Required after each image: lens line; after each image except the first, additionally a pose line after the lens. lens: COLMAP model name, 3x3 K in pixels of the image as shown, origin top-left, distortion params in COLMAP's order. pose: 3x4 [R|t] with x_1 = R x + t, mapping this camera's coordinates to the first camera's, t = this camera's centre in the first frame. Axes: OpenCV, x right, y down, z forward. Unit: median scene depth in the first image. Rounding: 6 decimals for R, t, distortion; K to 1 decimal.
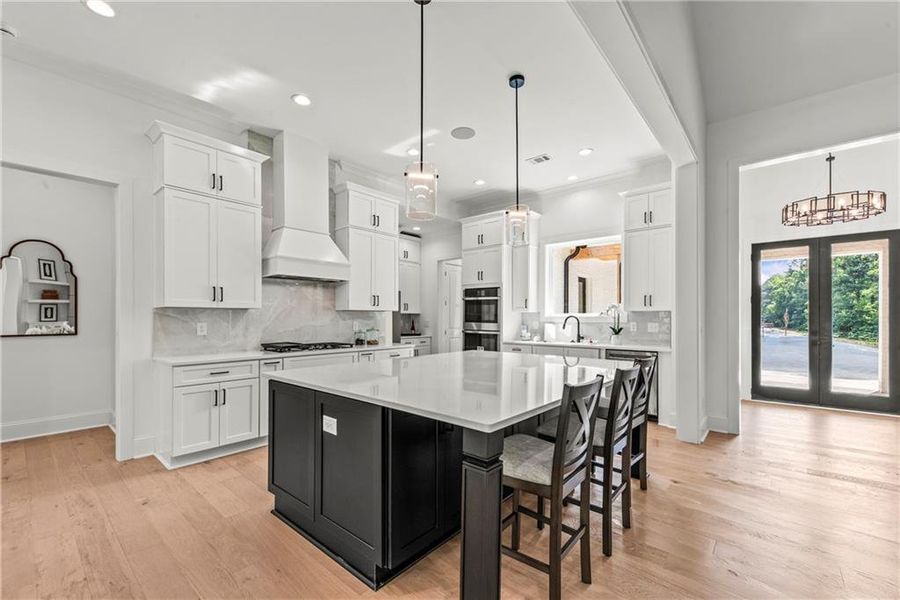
lens RADIAL K [[374.8, 0, 451.7], [0, 374.8, 317.7], [0, 0, 1]] dist [0.002168, 0.000191]
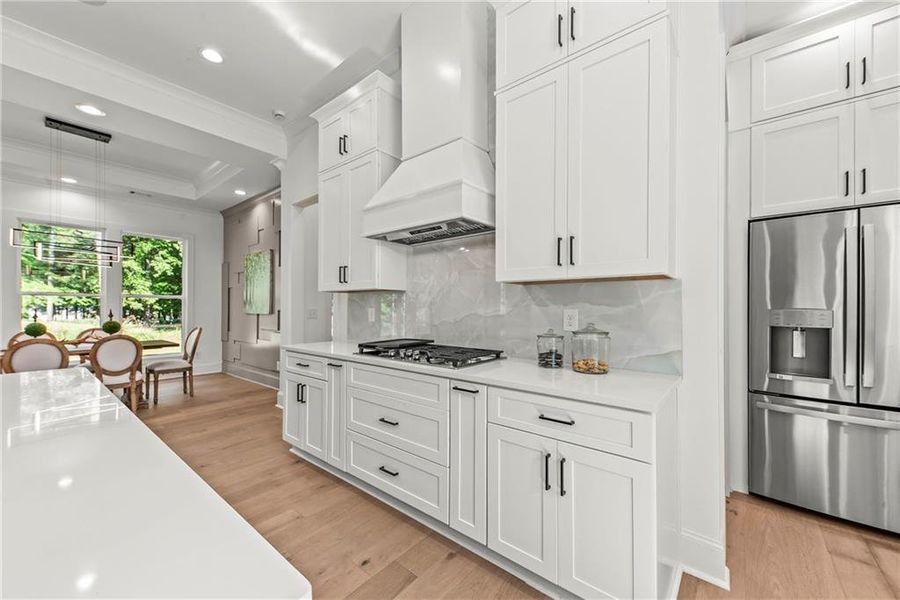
lens RADIAL K [[344.5, 0, 452.6], [0, 344.5, 305.8], [0, 0, 1]] dist [0.022973, -0.007139]
pose [[0.024049, -0.005078, -0.999698, 0.132800], [-0.000382, 0.999987, -0.005089, 0.009101], [0.999711, 0.000504, 0.024046, 0.912038]]
